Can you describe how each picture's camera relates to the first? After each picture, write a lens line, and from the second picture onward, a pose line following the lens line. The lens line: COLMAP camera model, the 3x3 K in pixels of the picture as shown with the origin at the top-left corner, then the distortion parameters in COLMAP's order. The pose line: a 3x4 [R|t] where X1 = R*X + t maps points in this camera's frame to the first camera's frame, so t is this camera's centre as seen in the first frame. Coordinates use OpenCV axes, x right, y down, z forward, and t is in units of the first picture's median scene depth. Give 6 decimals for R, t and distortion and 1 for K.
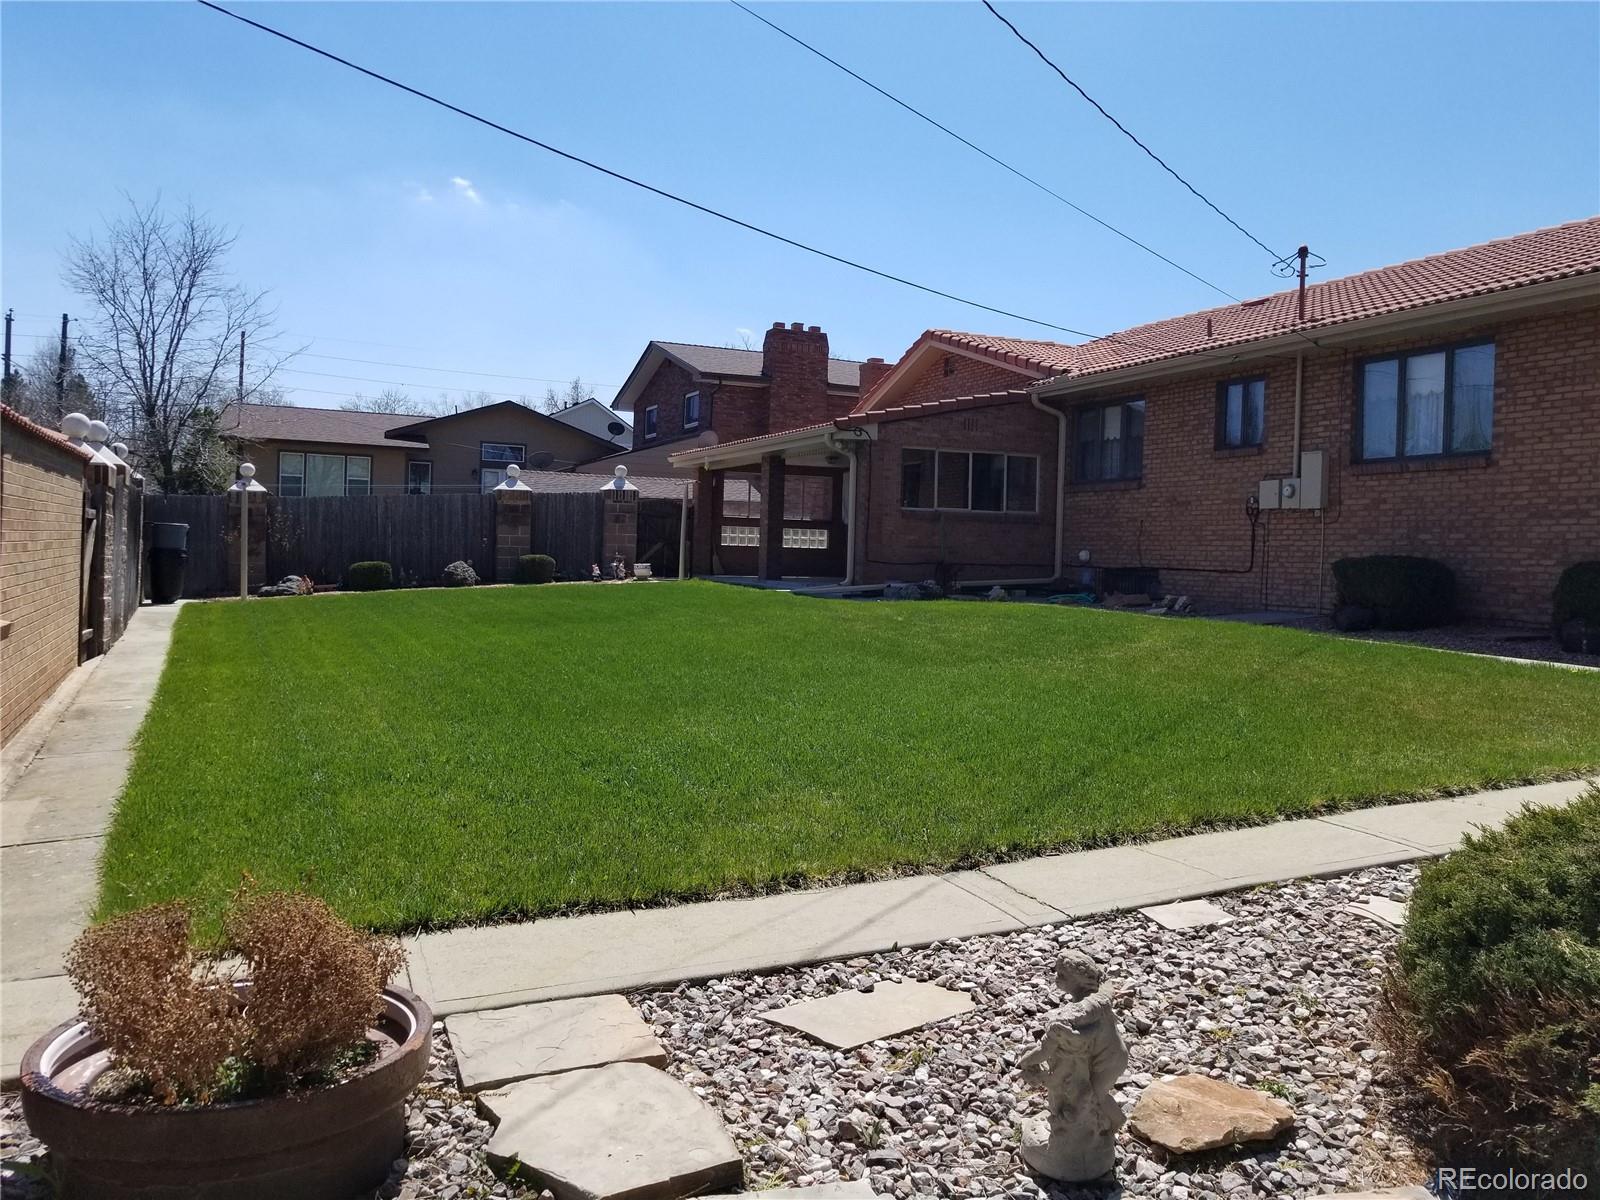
lens RADIAL K [[1208.6, 0, 840.3], [0, 1208.6, 602.9], [0, 0, 1]] dist [-0.064250, -0.001692]
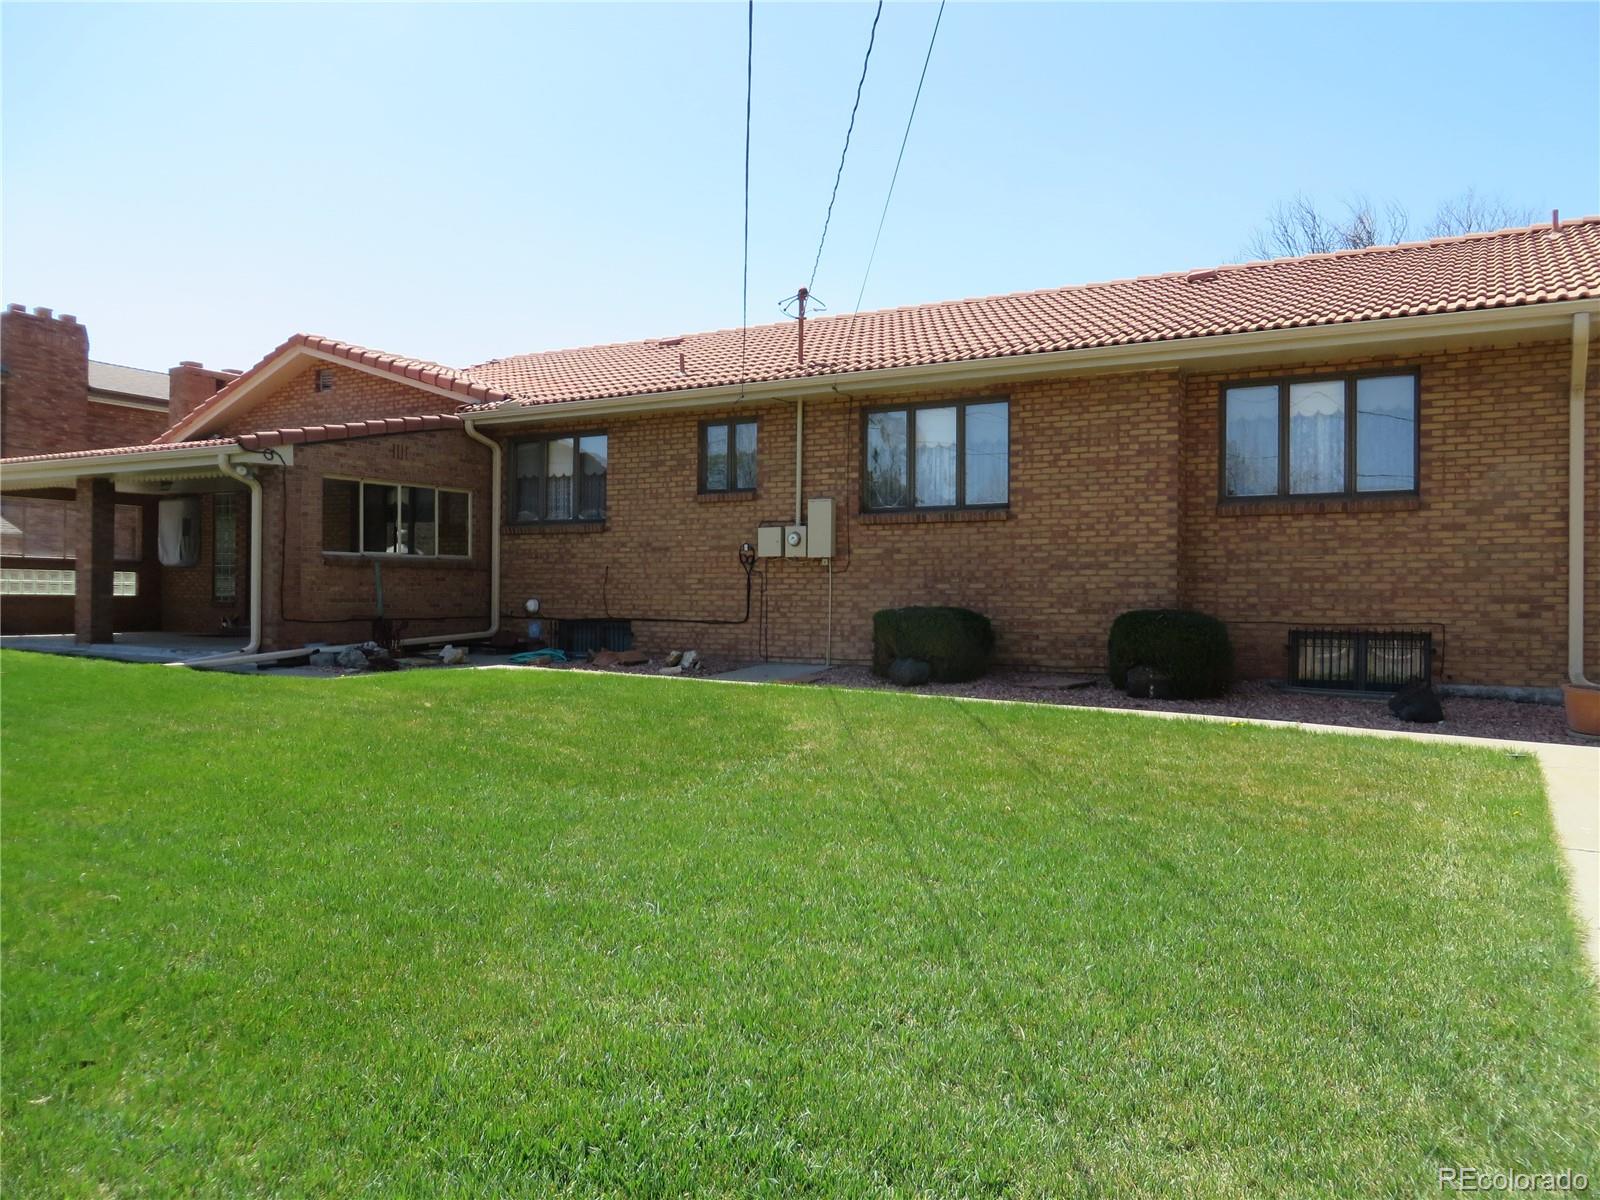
lens RADIAL K [[1157.7, 0, 800.0], [0, 1157.7, 600.0], [0, 0, 1]] dist [-0.025535, 0.001053]
pose [[0.808218, -0.020015, 0.588543, -0.176924], [0.034601, 0.999310, -0.013531, -0.031785], [-0.587866, 0.031300, 0.808353, 0.245770]]
